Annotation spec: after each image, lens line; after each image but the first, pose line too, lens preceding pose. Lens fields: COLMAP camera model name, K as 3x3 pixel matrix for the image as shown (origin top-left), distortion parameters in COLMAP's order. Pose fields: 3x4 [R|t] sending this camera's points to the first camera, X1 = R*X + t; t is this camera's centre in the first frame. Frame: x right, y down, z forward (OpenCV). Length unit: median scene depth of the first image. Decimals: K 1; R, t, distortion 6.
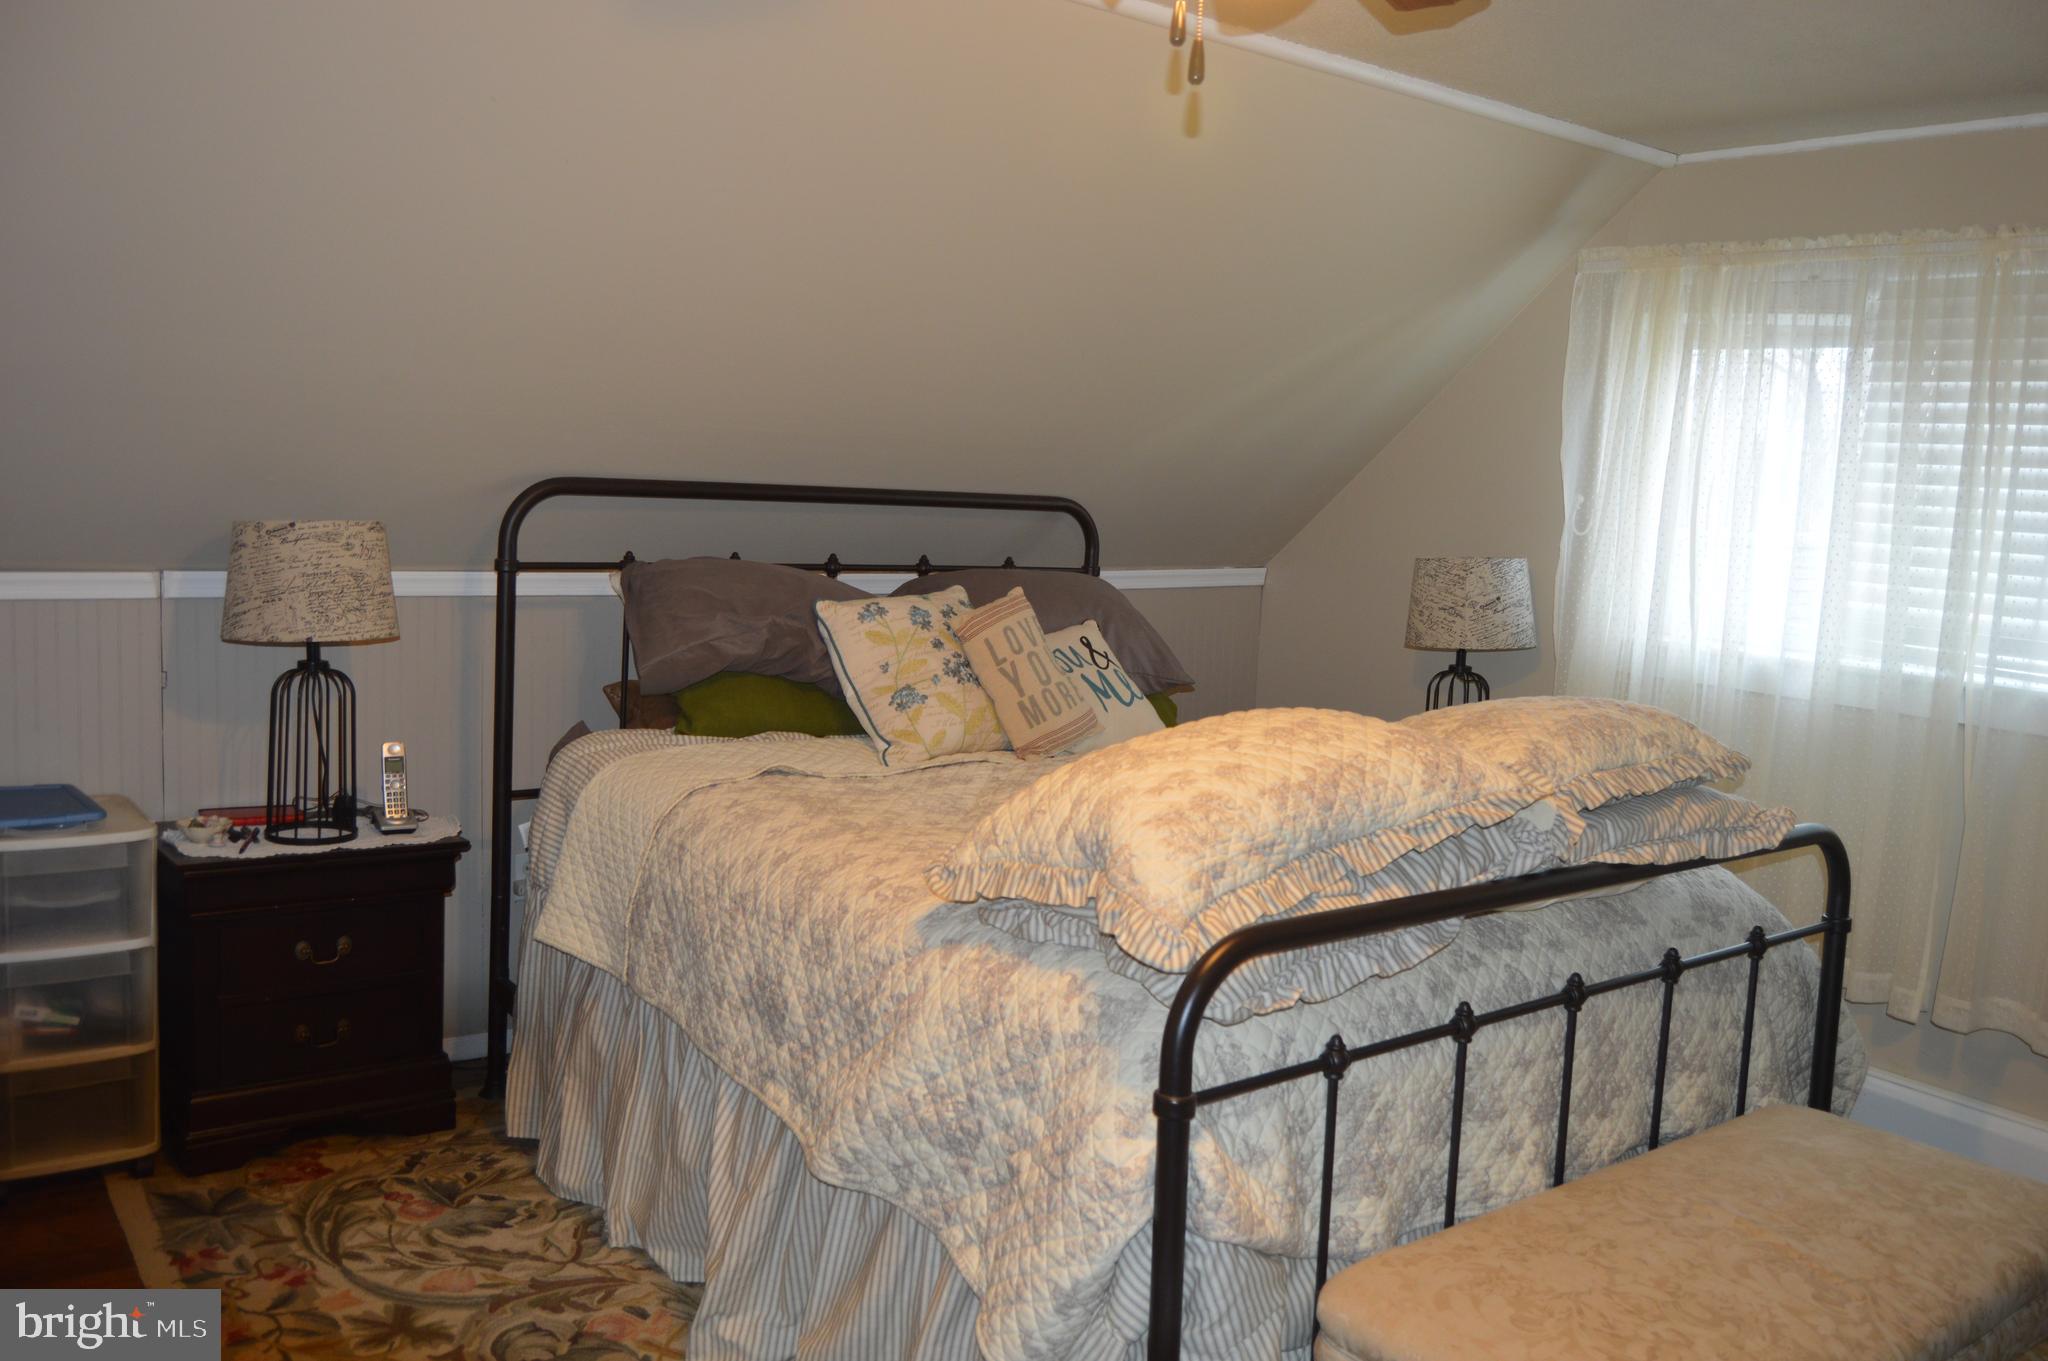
lens RADIAL K [[1663.5, 0, 1024.2], [0, 1663.5, 647.2], [0, 0, 1]] dist [-0.082432, 0.008672]
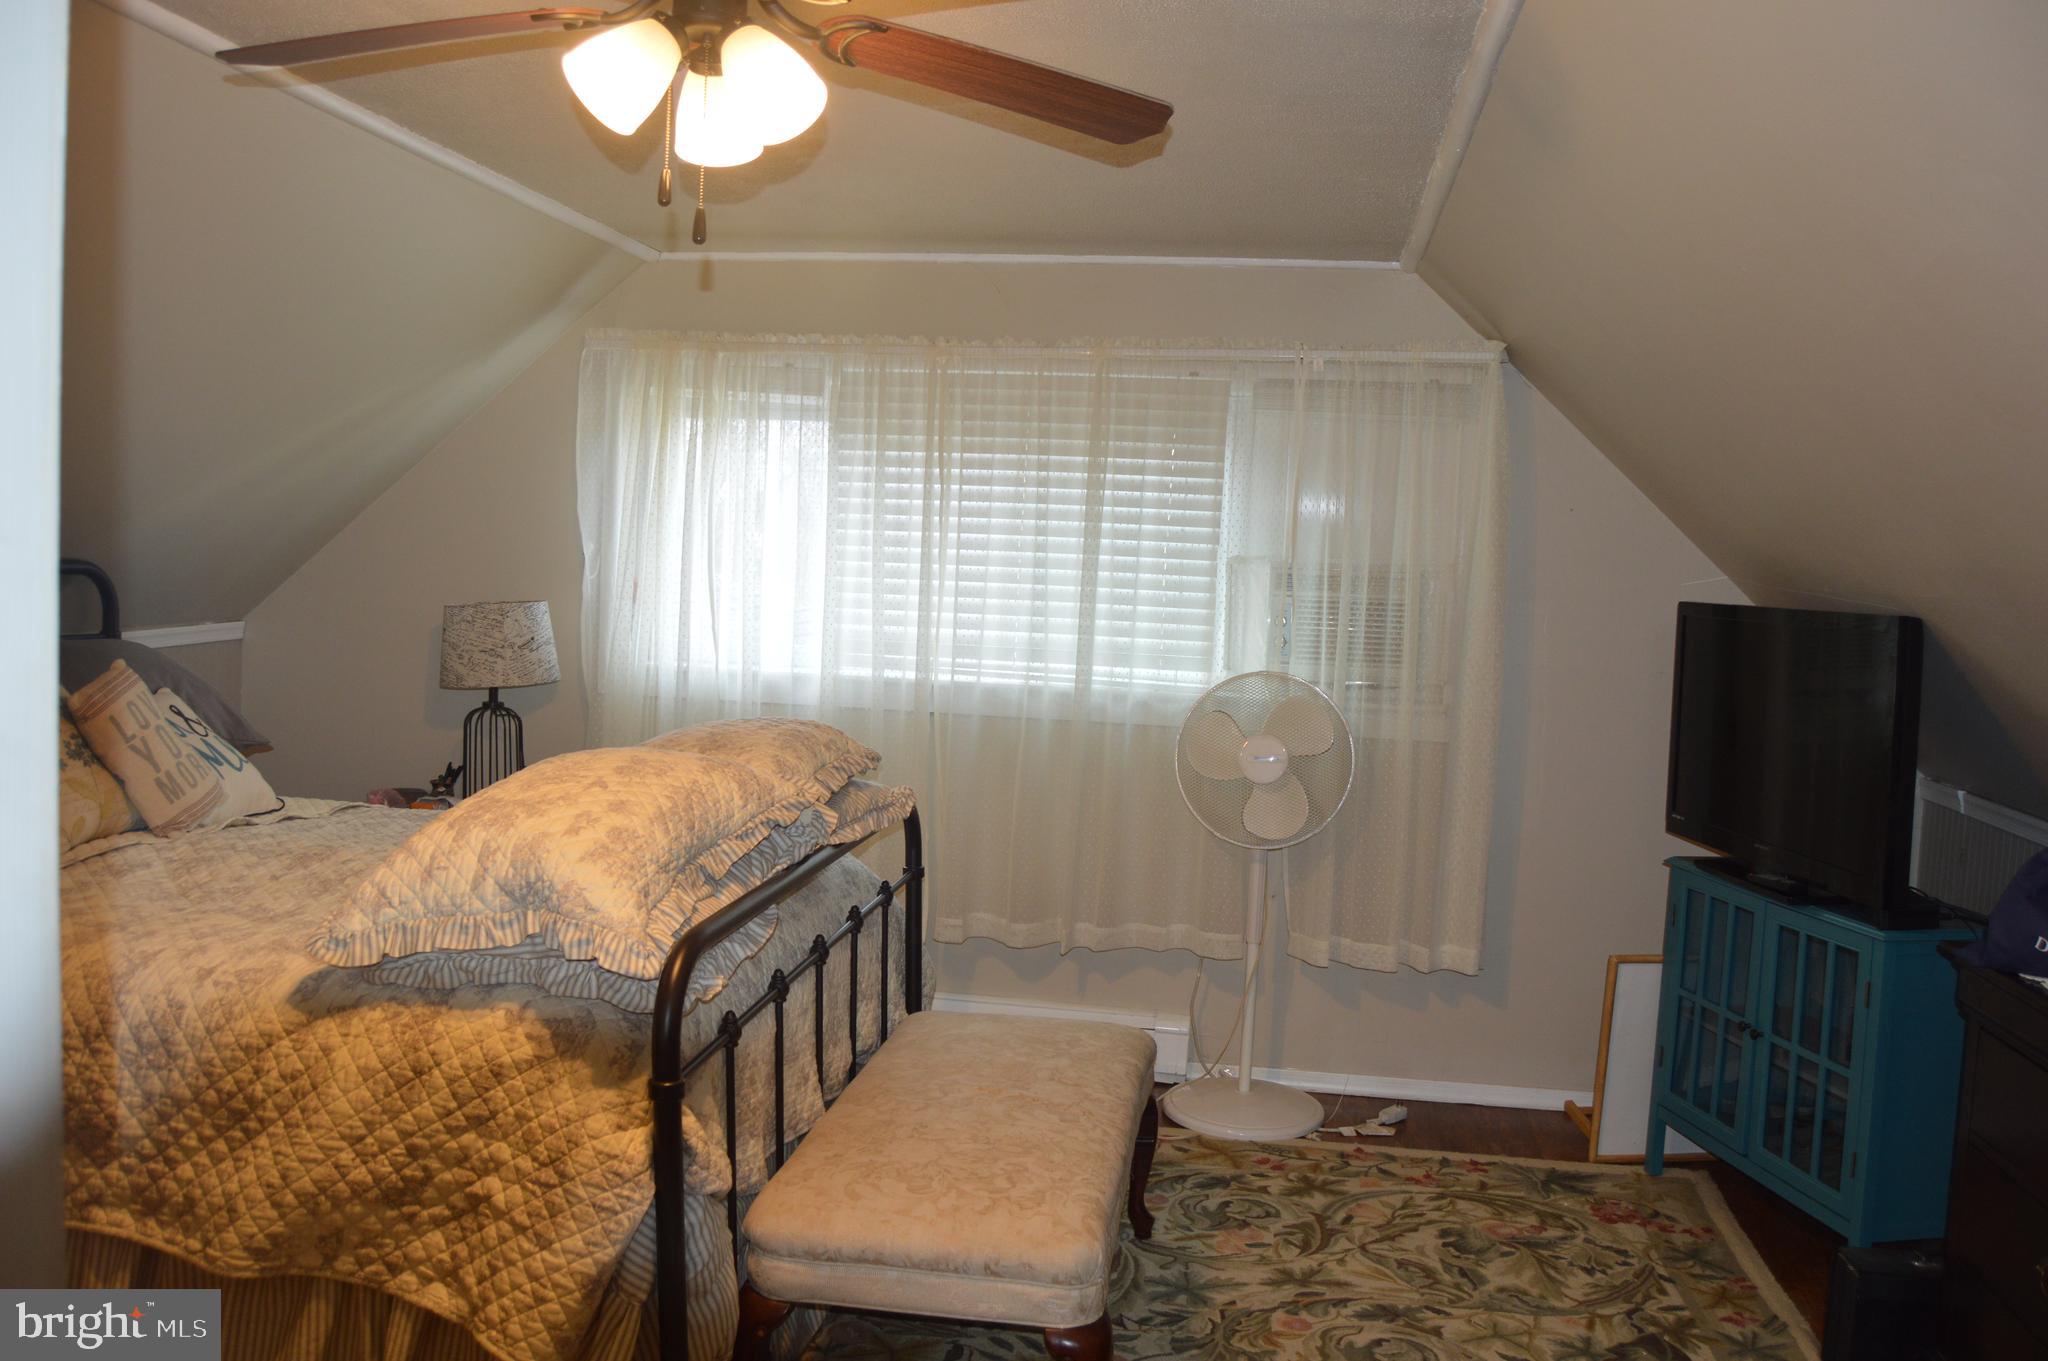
lens RADIAL K [[1619.6, 0, 1033.8], [0, 1619.6, 669.2], [0, 0, 1]] dist [-0.098905, 0.041201]
pose [[0.717374, -0.072798, 0.692875, -0.359417], [0.072522, 0.996926, 0.029657, -0.027200], [-0.692904, 0.028974, 0.720448, -0.009854]]
